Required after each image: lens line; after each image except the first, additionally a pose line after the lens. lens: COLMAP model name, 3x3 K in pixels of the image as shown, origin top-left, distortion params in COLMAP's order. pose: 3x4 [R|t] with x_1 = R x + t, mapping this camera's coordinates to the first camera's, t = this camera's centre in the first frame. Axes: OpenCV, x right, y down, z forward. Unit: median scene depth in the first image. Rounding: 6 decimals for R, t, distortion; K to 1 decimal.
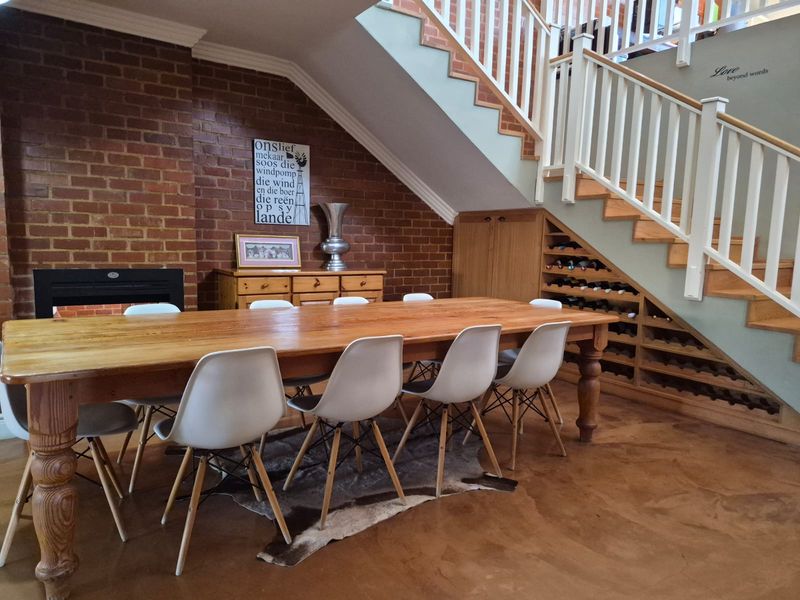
lens RADIAL K [[555.1, 0, 408.3], [0, 555.1, 310.0], [0, 0, 1]] dist [0.064262, -0.060007]
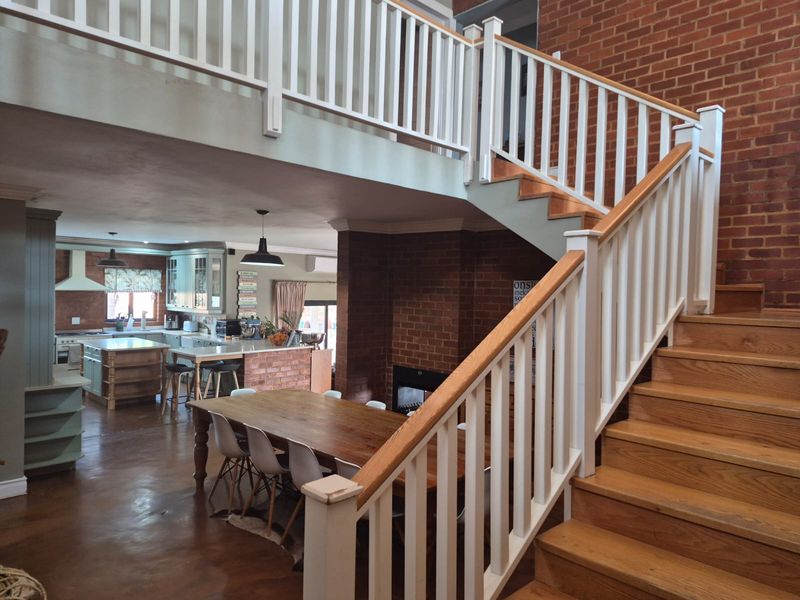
lens RADIAL K [[547.3, 0, 404.8], [0, 547.3, 302.1], [0, 0, 1]] dist [0.083842, -0.090201]
pose [[0.189671, -0.001270, -0.981847, 1.172312], [-0.143131, 0.989281, -0.028929, -0.238944], [0.971359, 0.146020, 0.187456, 0.686786]]
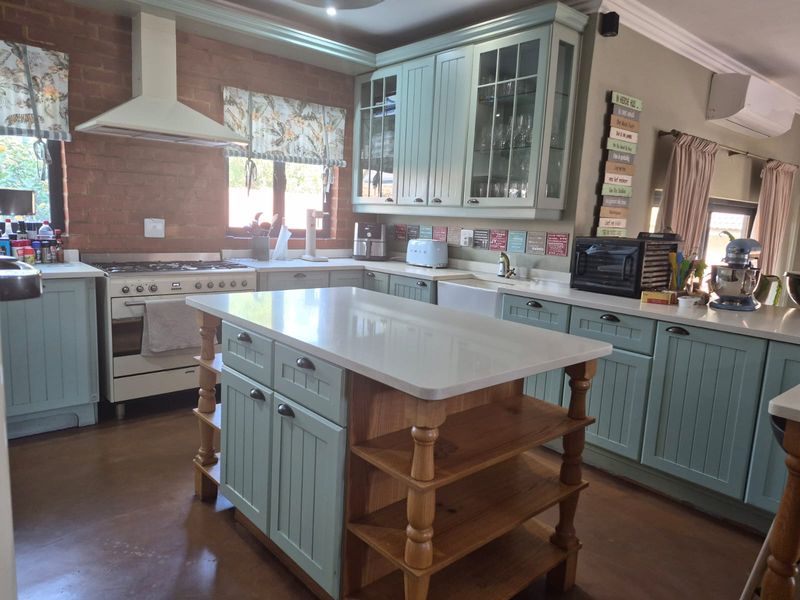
lens RADIAL K [[555.1, 0, 398.4], [0, 555.1, 300.6], [0, 0, 1]] dist [0.064262, -0.060007]
pose [[0.118549, 0.129423, -0.984477, -0.891116], [-0.172879, 0.979016, 0.107887, -0.040802], [0.977783, 0.157406, 0.138436, -0.095663]]
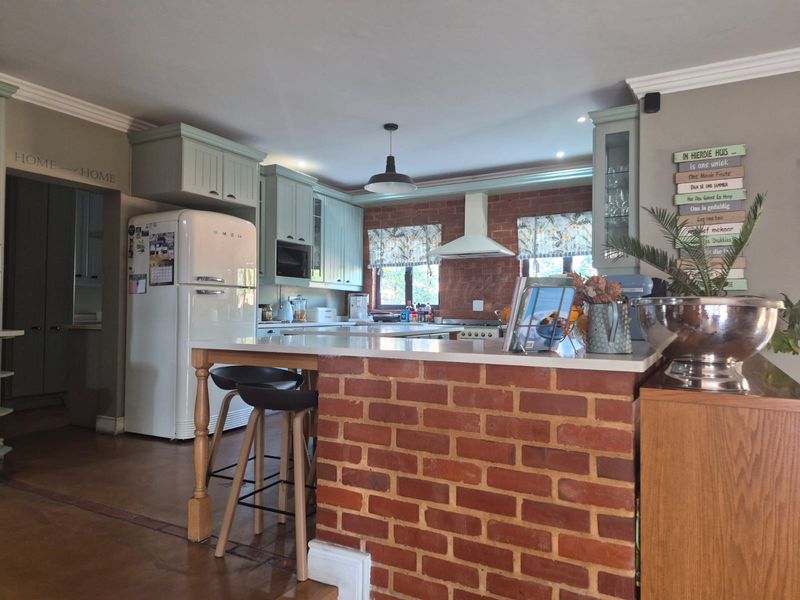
lens RADIAL K [[547.3, 0, 396.7], [0, 547.3, 301.1], [0, 0, 1]] dist [0.083842, -0.090201]
pose [[-0.894033, -0.043670, -0.445867, -0.950281], [-0.090892, 0.992221, 0.085070, -0.126126], [0.438683, 0.116581, -0.891048, 1.085251]]
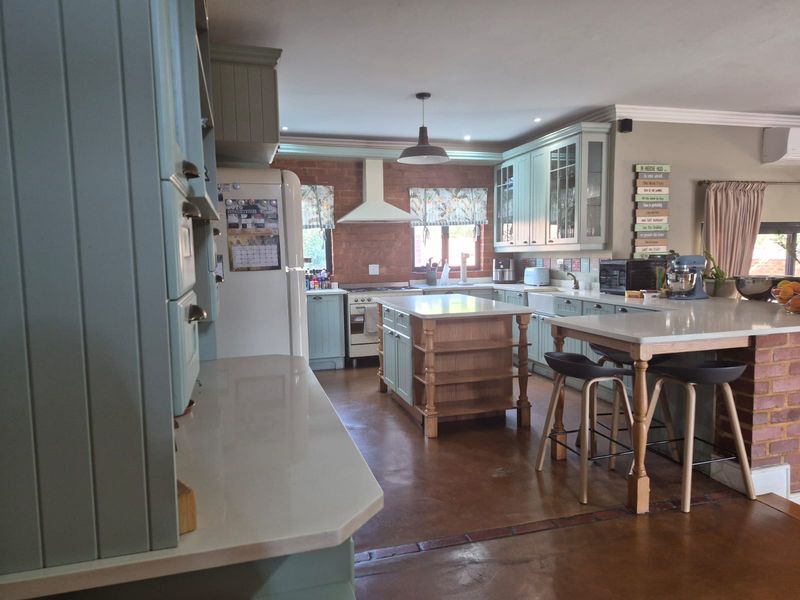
lens RADIAL K [[547.3, 0, 398.6], [0, 547.3, 306.9], [0, 0, 1]] dist [0.083842, -0.090201]
pose [[-0.312533, 0.073193, -0.947083, -0.218425], [-0.113098, 0.987068, 0.113605, -0.078555], [0.943150, 0.142619, -0.300213, 0.251920]]
